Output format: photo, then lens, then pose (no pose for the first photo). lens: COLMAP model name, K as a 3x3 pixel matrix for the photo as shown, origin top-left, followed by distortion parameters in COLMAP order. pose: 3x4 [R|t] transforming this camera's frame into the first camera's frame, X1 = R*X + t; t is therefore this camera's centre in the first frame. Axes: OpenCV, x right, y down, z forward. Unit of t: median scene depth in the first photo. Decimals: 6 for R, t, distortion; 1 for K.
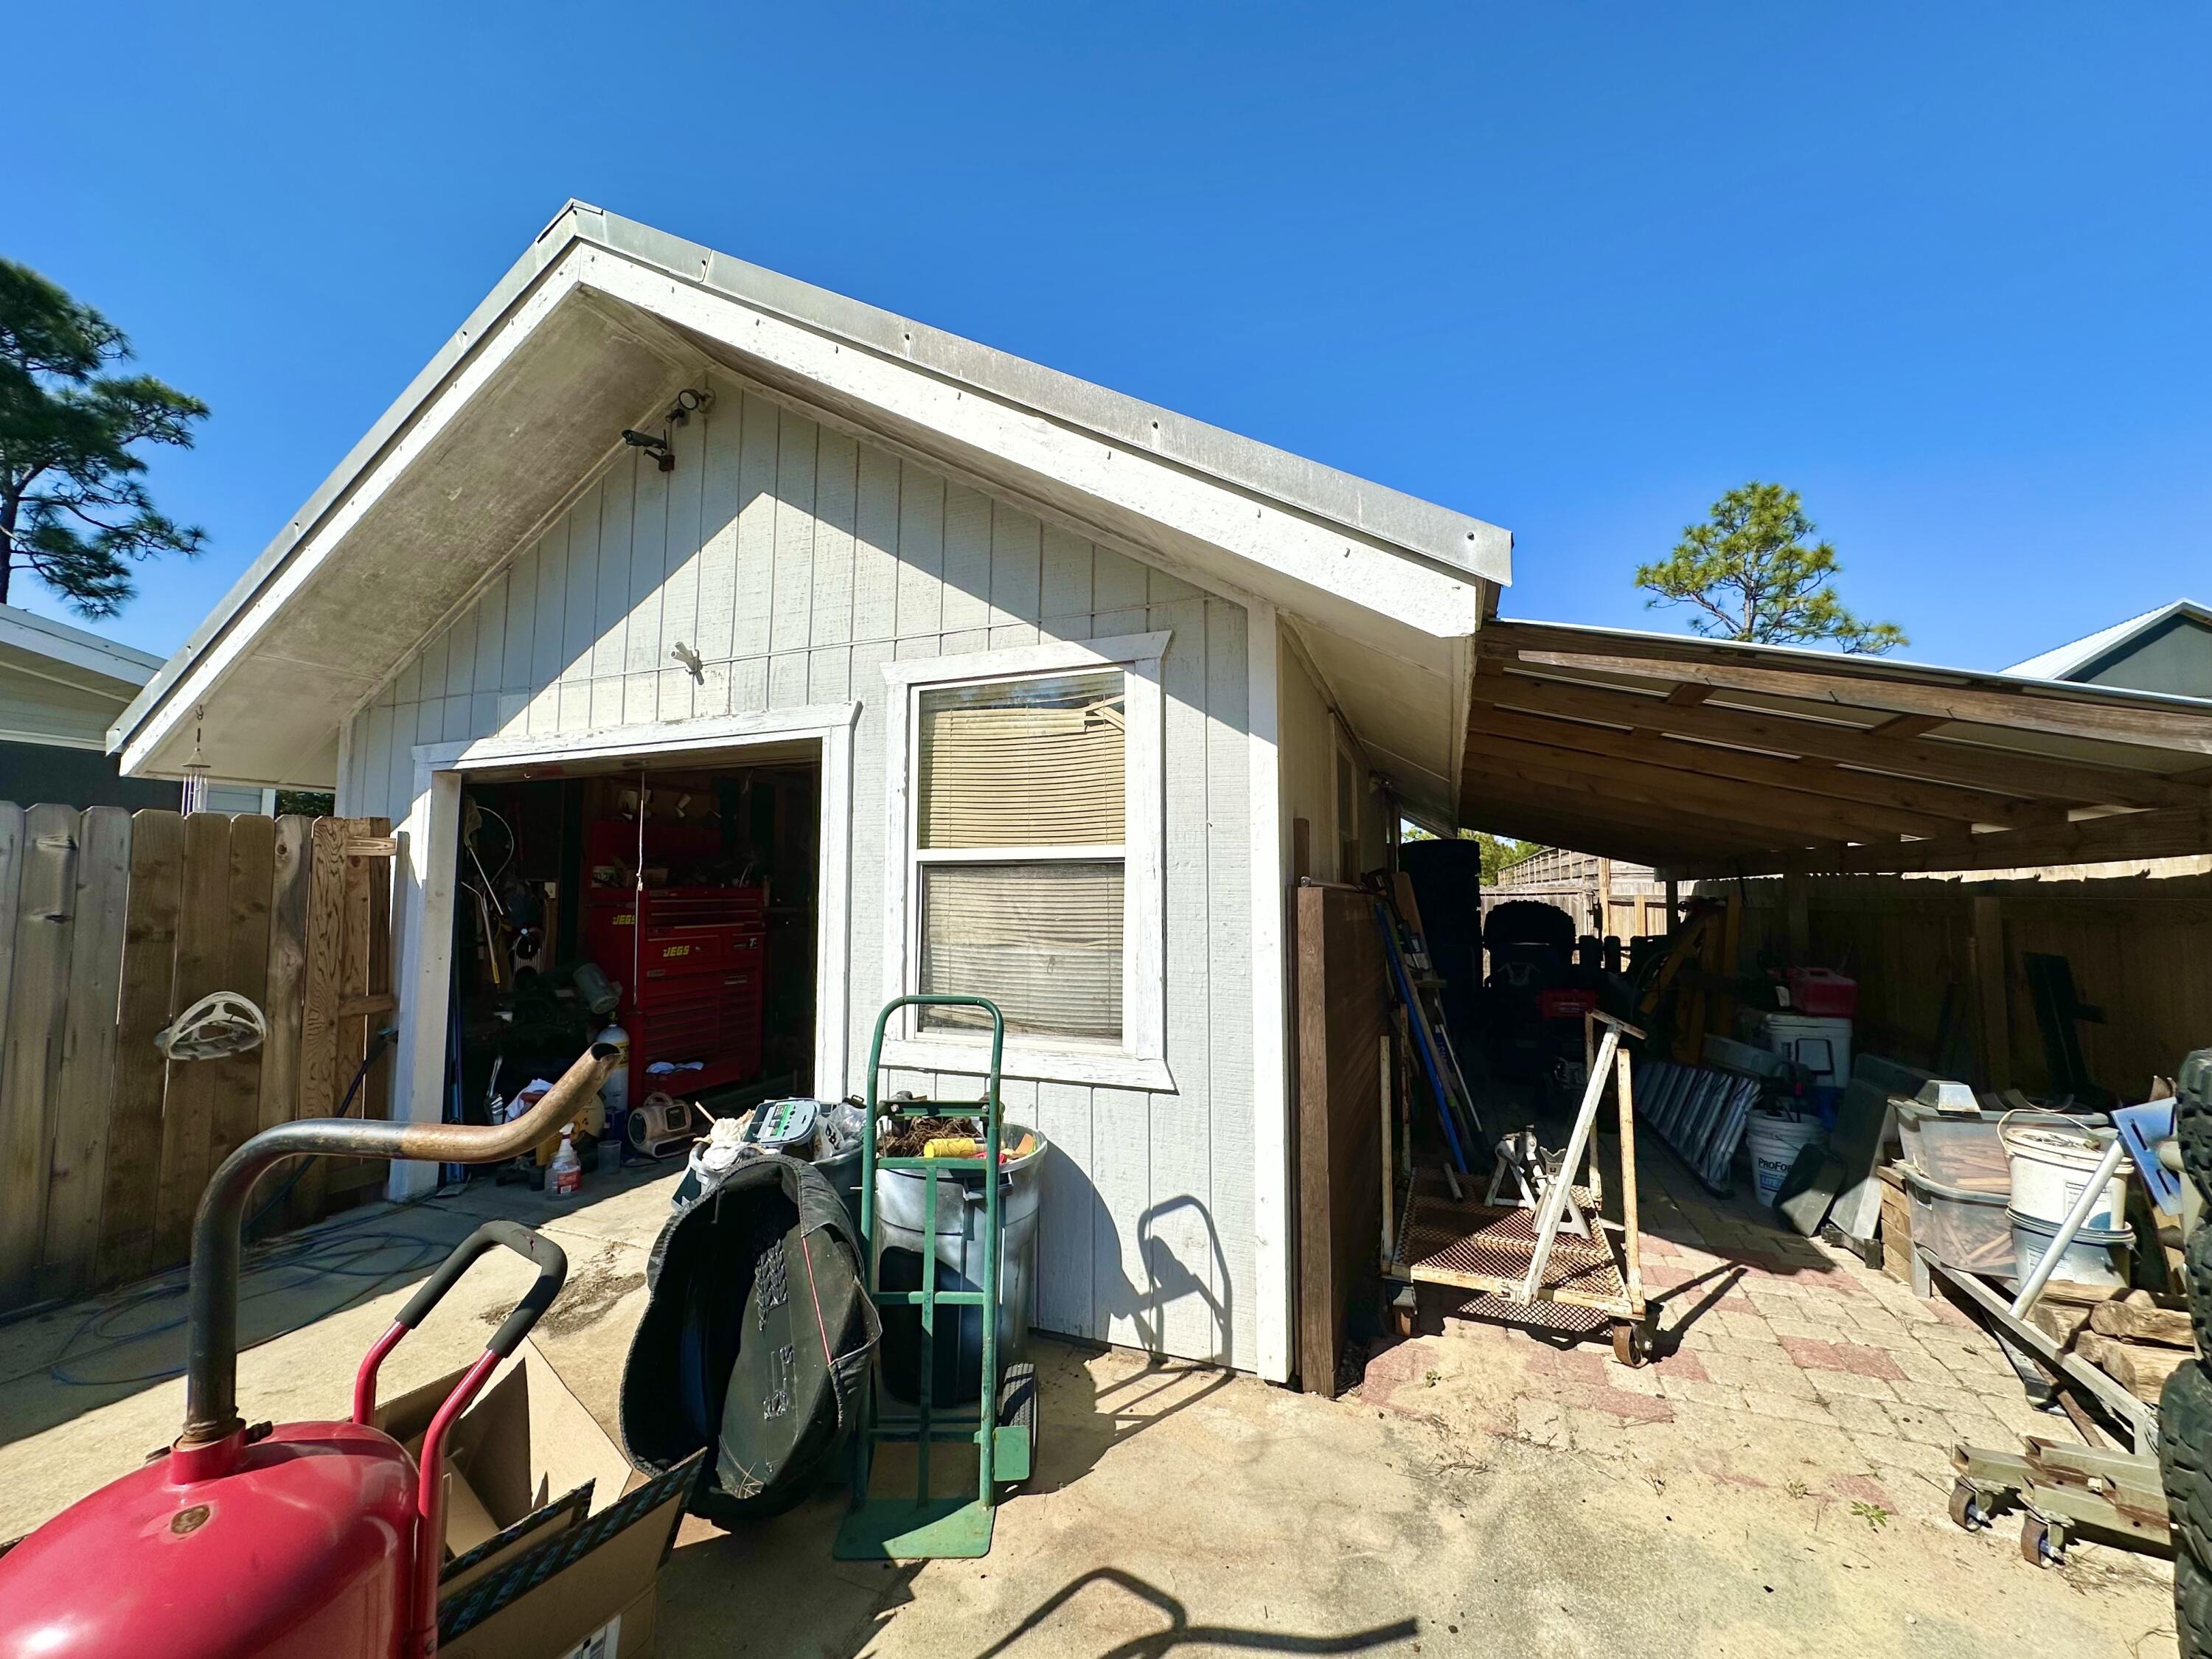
lens RADIAL K [[874.9, 0, 1112.1], [0, 874.9, 826.1], [0, 0, 1]] dist [0.001179, 0.000571]
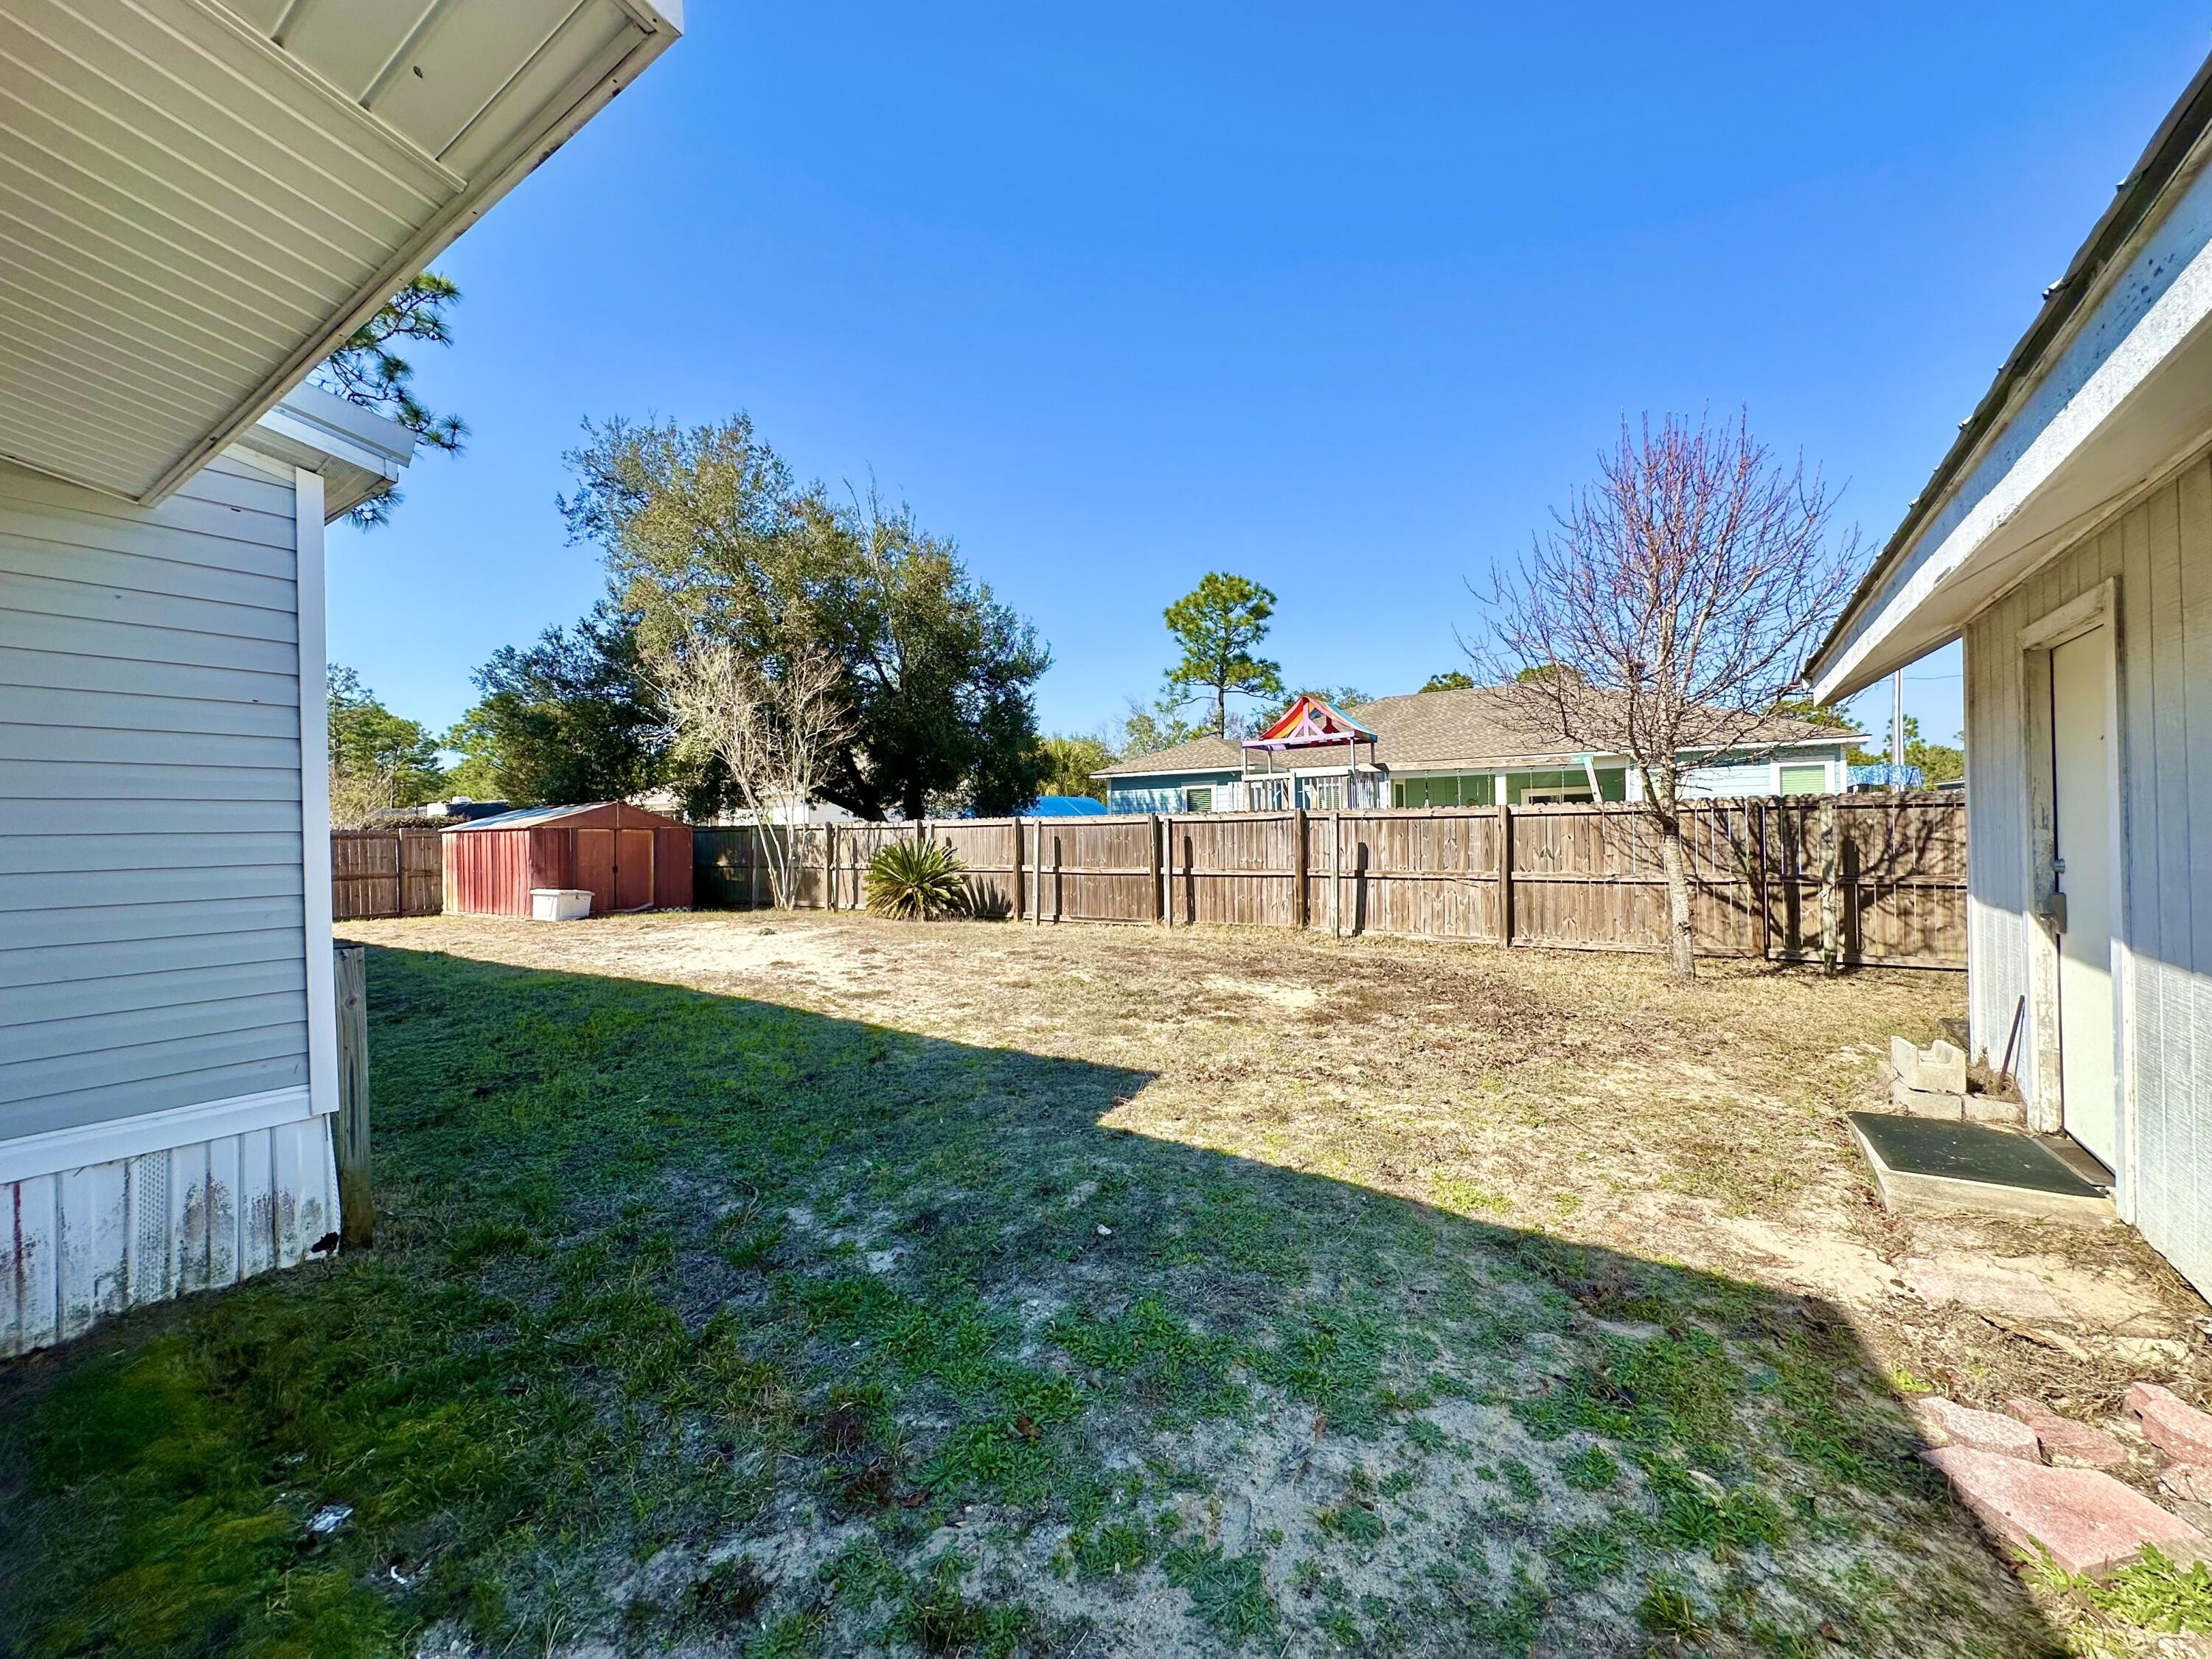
lens RADIAL K [[874.9, 0, 1104.0], [0, 874.9, 822.5], [0, 0, 1]] dist [0.001179, 0.000571]
pose [[0.974369, -0.018309, -0.224209, -0.226139], [0.034387, 0.997091, 0.068017, 0.022961], [0.222312, -0.073983, 0.972165, 0.266201]]
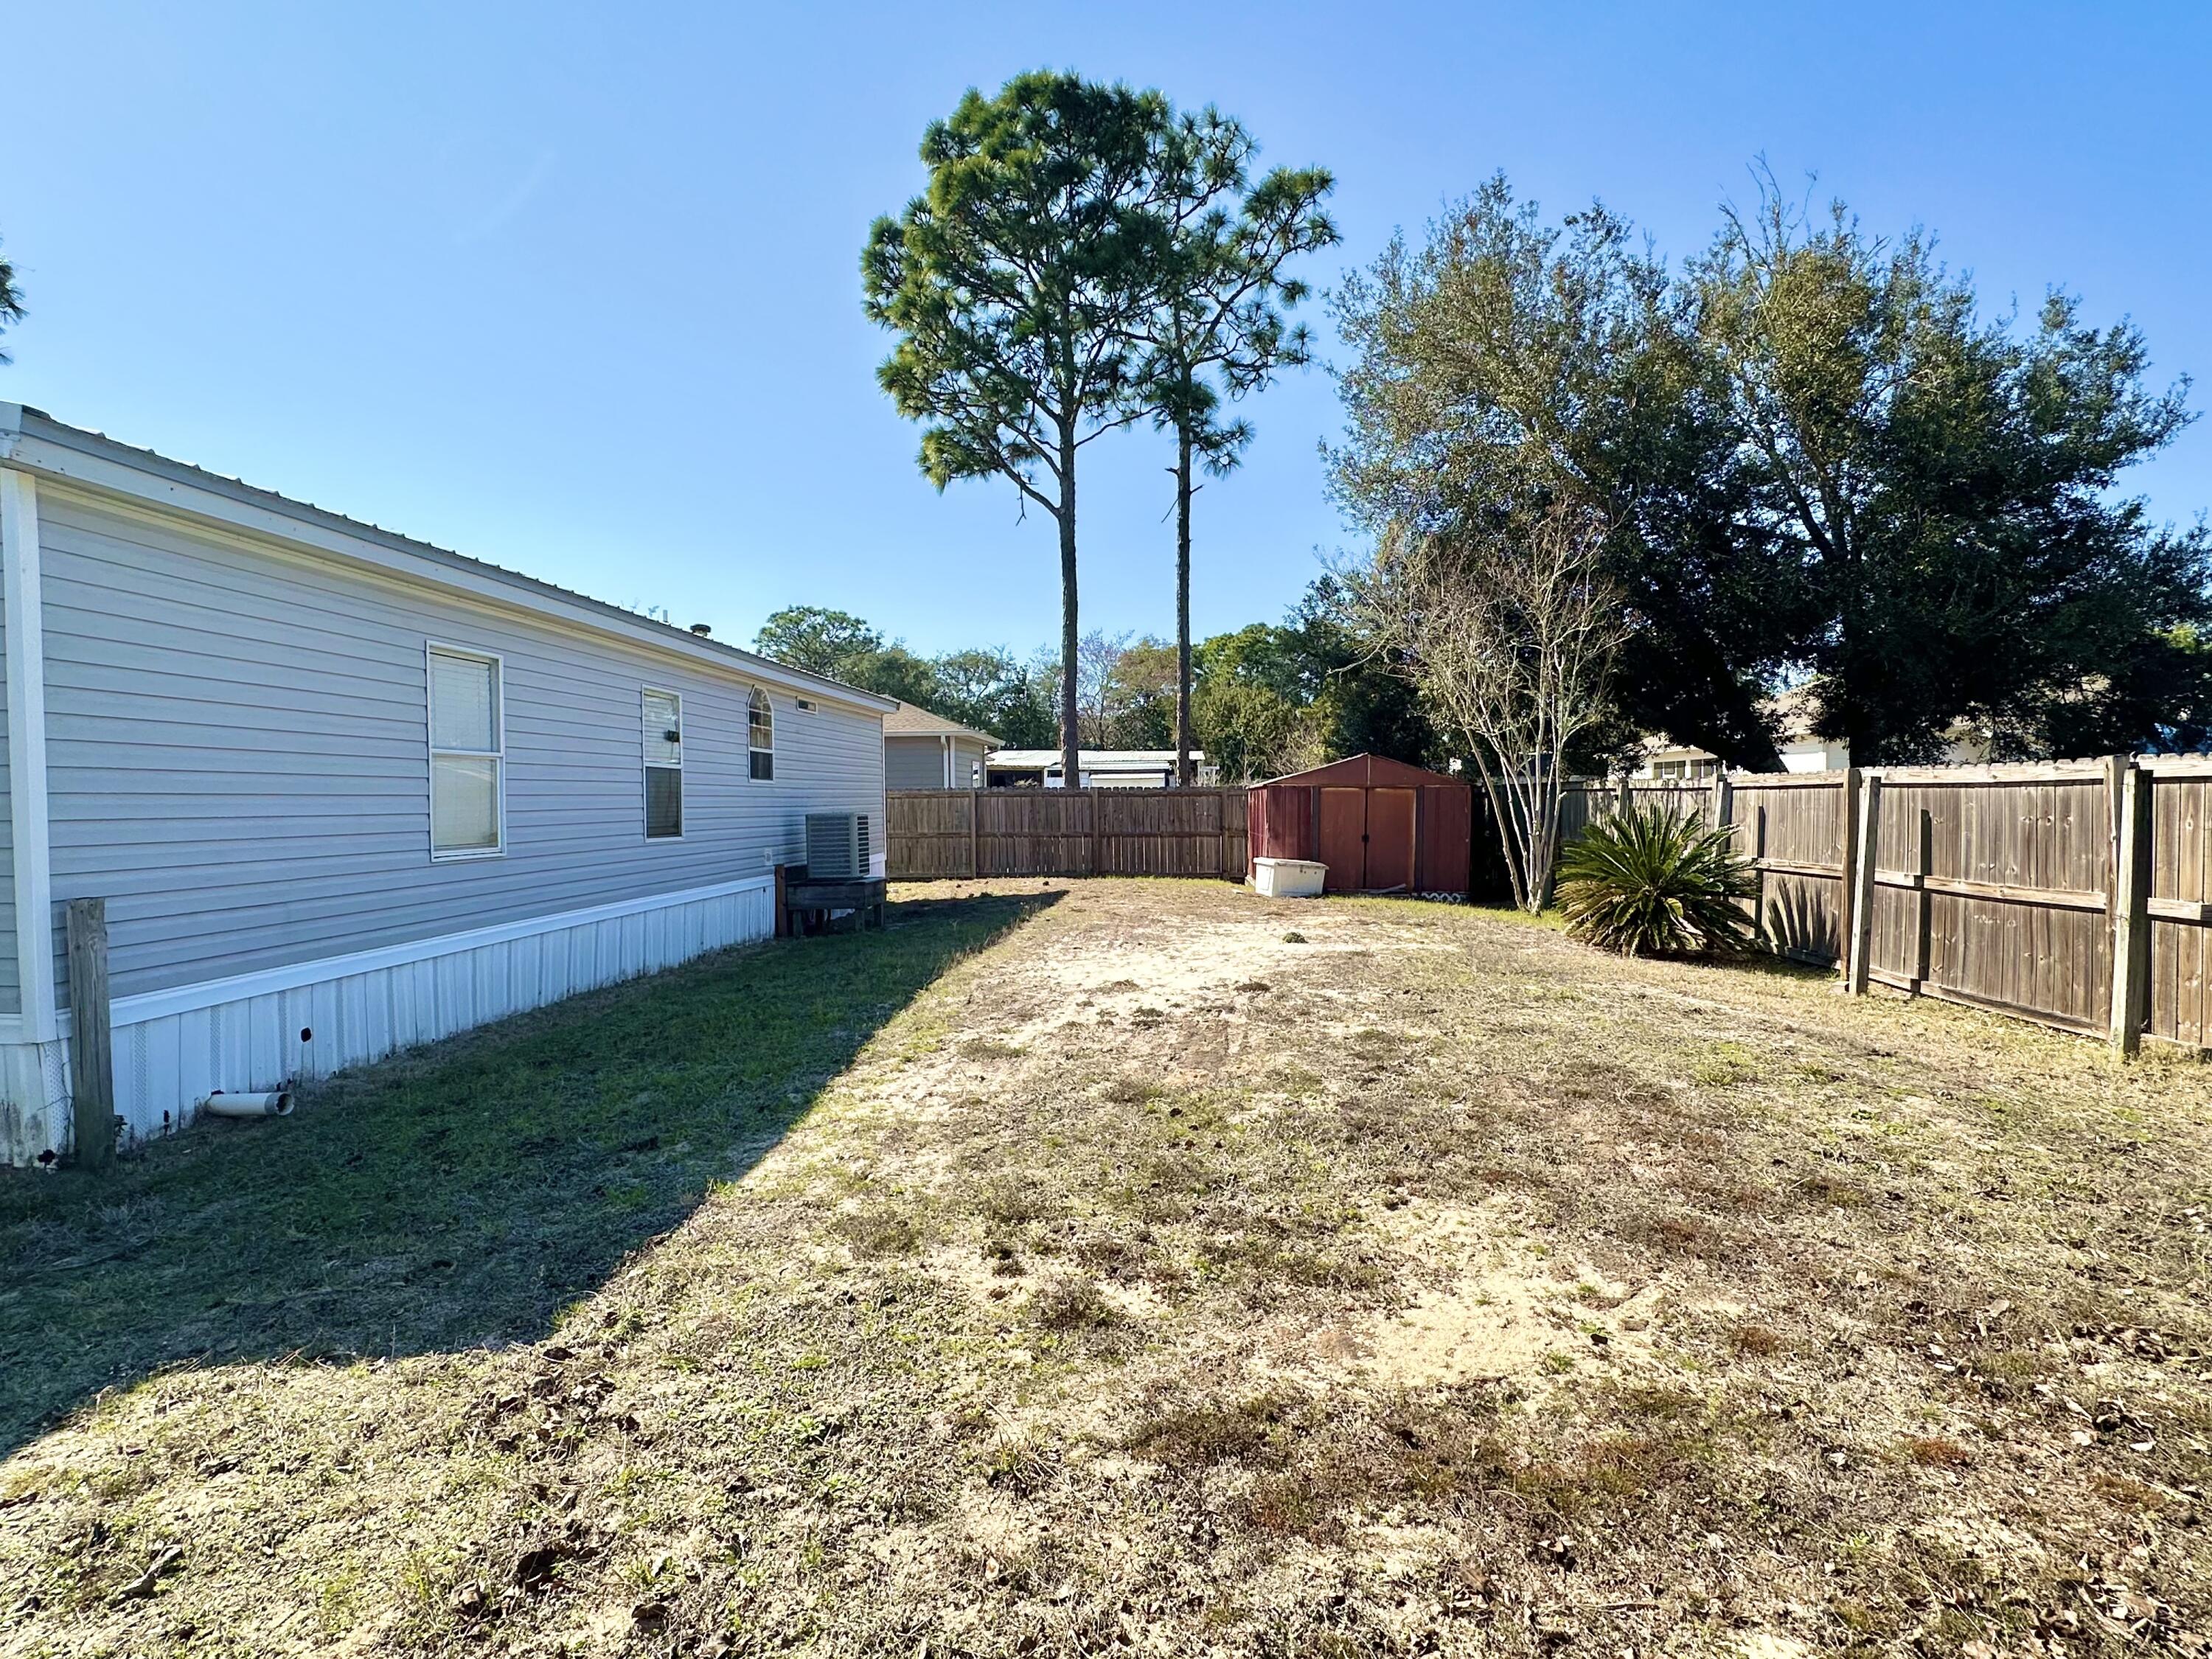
lens RADIAL K [[1130.0, 0, 1107.3], [0, 1130.0, 835.8], [0, 0, 1]] dist [-0.000981, -0.000945]
pose [[0.302402, 0.033080, -0.952606, -0.131393], [0.070015, 0.995927, 0.056811, 0.038538], [0.950605, -0.083877, 0.298854, 0.497401]]
